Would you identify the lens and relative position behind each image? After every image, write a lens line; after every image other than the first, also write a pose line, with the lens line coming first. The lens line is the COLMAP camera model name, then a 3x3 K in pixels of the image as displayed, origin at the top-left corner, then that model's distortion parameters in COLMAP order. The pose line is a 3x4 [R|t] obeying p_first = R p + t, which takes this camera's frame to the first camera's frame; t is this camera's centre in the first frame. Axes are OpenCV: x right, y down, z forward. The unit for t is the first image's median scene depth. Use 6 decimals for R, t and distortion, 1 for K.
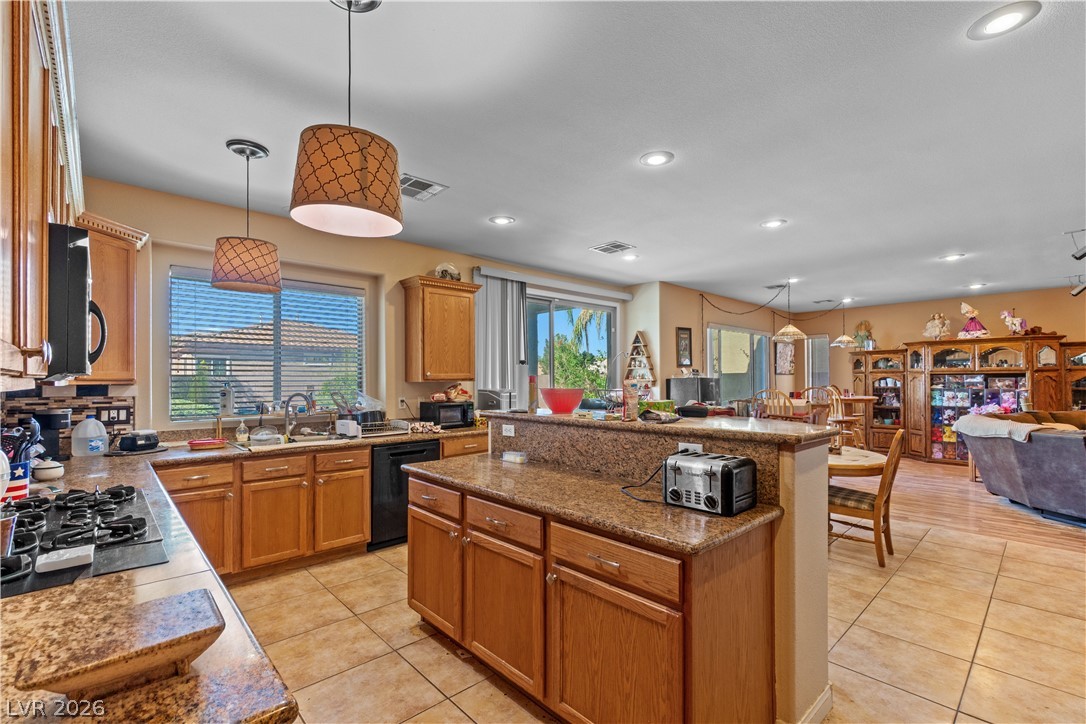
lens RADIAL K [[475.7, 0, 542.5], [0, 475.7, 370.0], [0, 0, 1]] dist [0.000471, 0.000370]
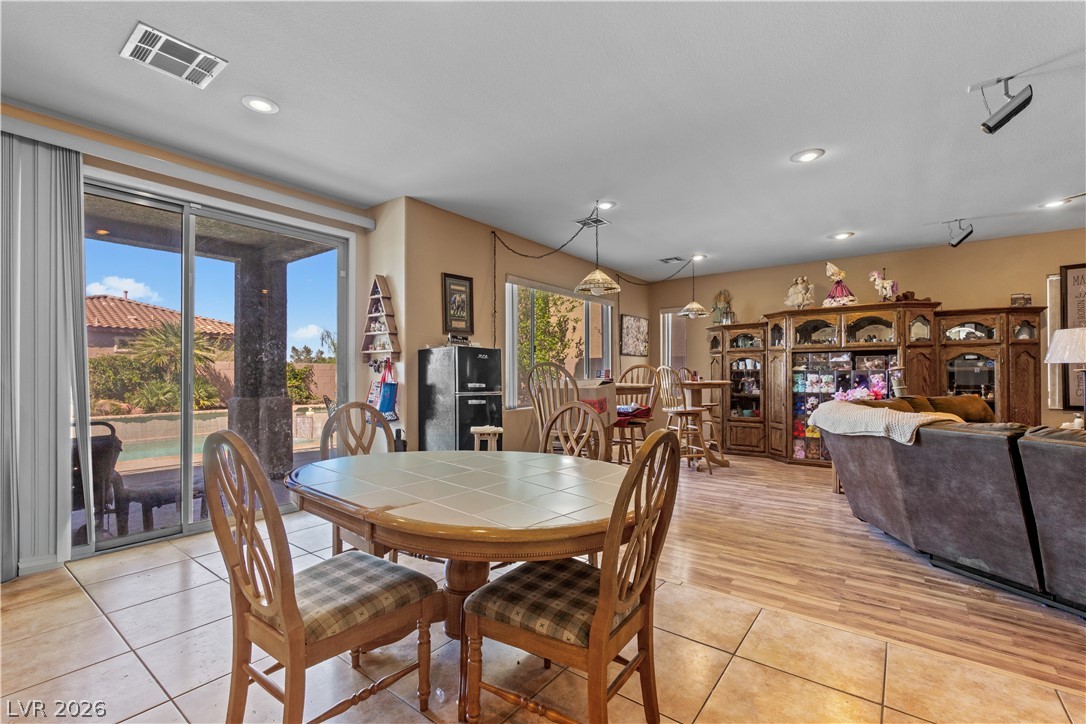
lens RADIAL K [[476.3, 0, 540.5], [0, 476.3, 364.5], [0, 0, 1]] dist [-0.001224, 0.000093]
pose [[0.985878, 0.006323, 0.167348, 0.296786], [-0.006100, 0.999980, -0.001845, 0.036295], [-0.167356, 0.000798, 0.985896, 0.317532]]
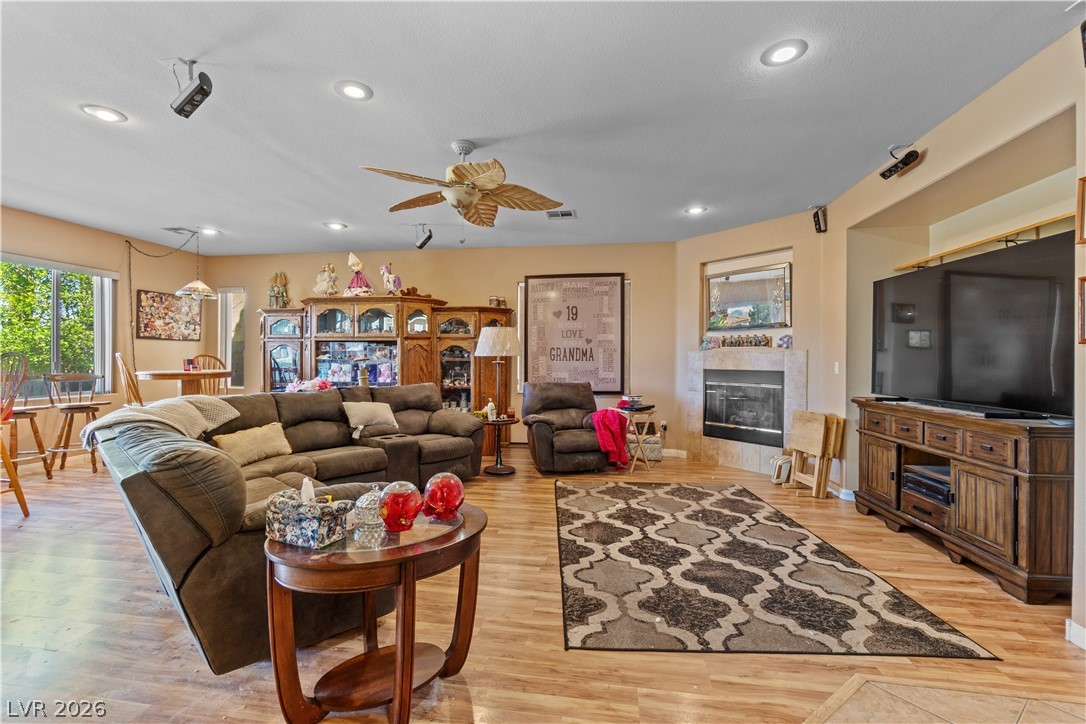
lens RADIAL K [[468.8, 0, 543.0], [0, 468.8, 362.0], [0, 0, 1]] dist [-0.000976, -0.000191]
pose [[0.781288, 0.006027, 0.624141, 0.693360], [-0.021156, 0.999635, 0.016830, 0.024564], [-0.623812, -0.026353, 0.781130, 0.189756]]
